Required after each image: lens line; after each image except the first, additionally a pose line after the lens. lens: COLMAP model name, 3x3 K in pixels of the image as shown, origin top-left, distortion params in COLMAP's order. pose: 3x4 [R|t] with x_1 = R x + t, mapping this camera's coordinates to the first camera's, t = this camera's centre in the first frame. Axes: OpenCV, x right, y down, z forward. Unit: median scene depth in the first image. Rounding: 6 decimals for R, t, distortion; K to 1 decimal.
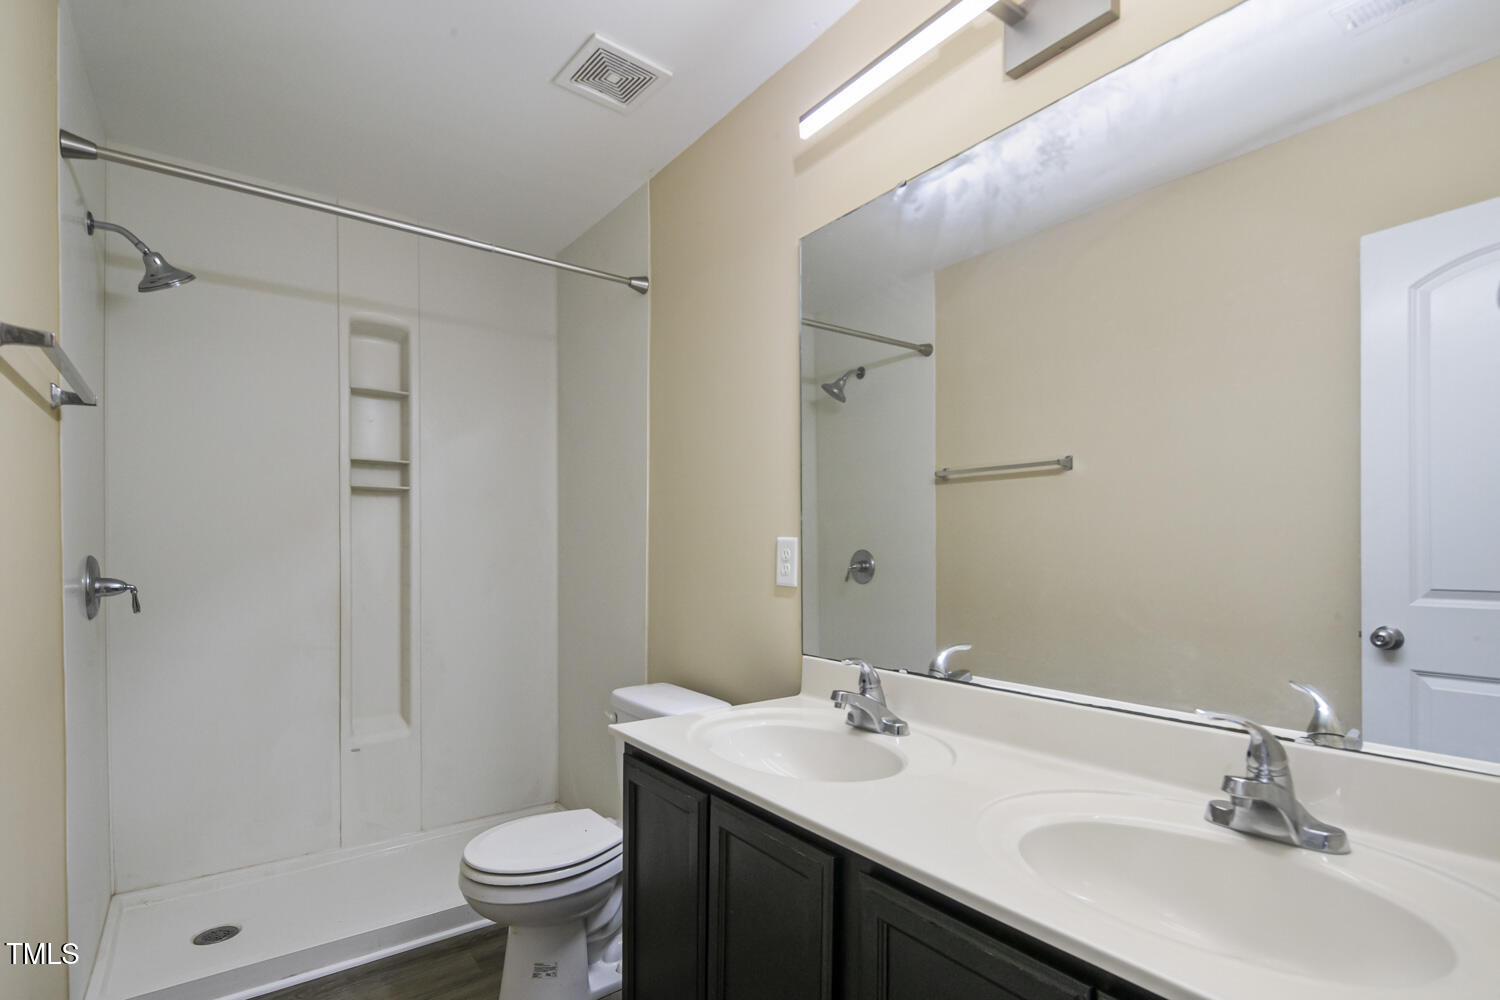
lens RADIAL K [[722.5, 0, 751.3], [0, 722.5, 554.0], [0, 0, 1]] dist [0.002888, -0.003229]
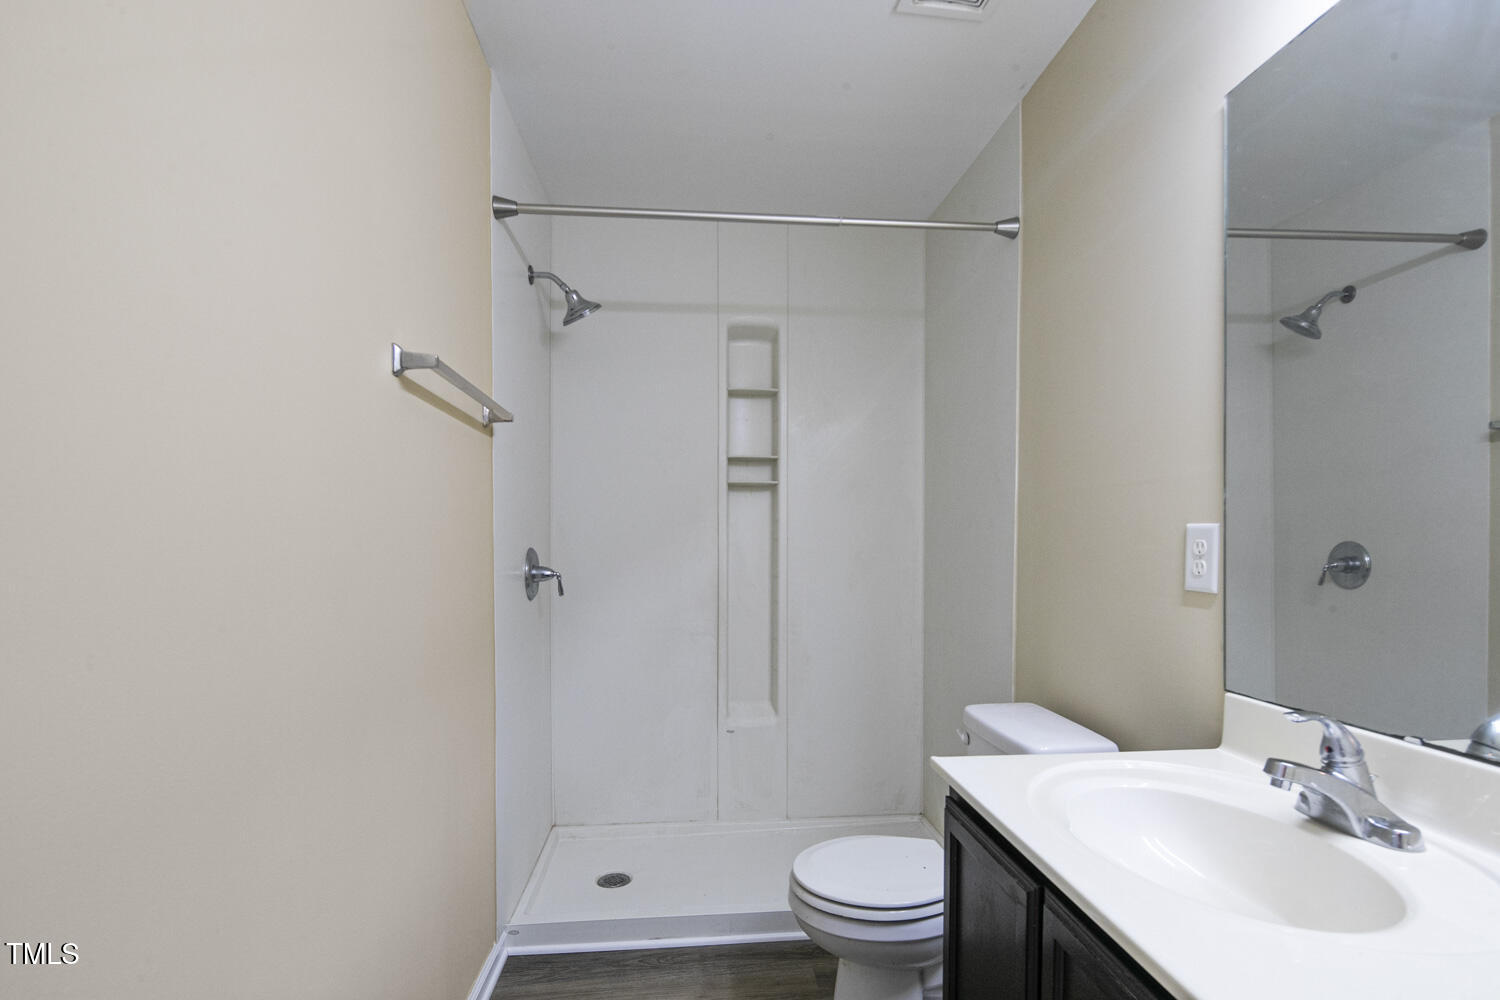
lens RADIAL K [[722.5, 0, 751.3], [0, 722.5, 554.0], [0, 0, 1]] dist [0.002888, -0.003229]
pose [[0.854134, 0.005965, -0.520019, 0.036862], [-0.000977, 0.999951, 0.009867, 0.000317], [0.520052, -0.007919, 0.854098, 0.143772]]
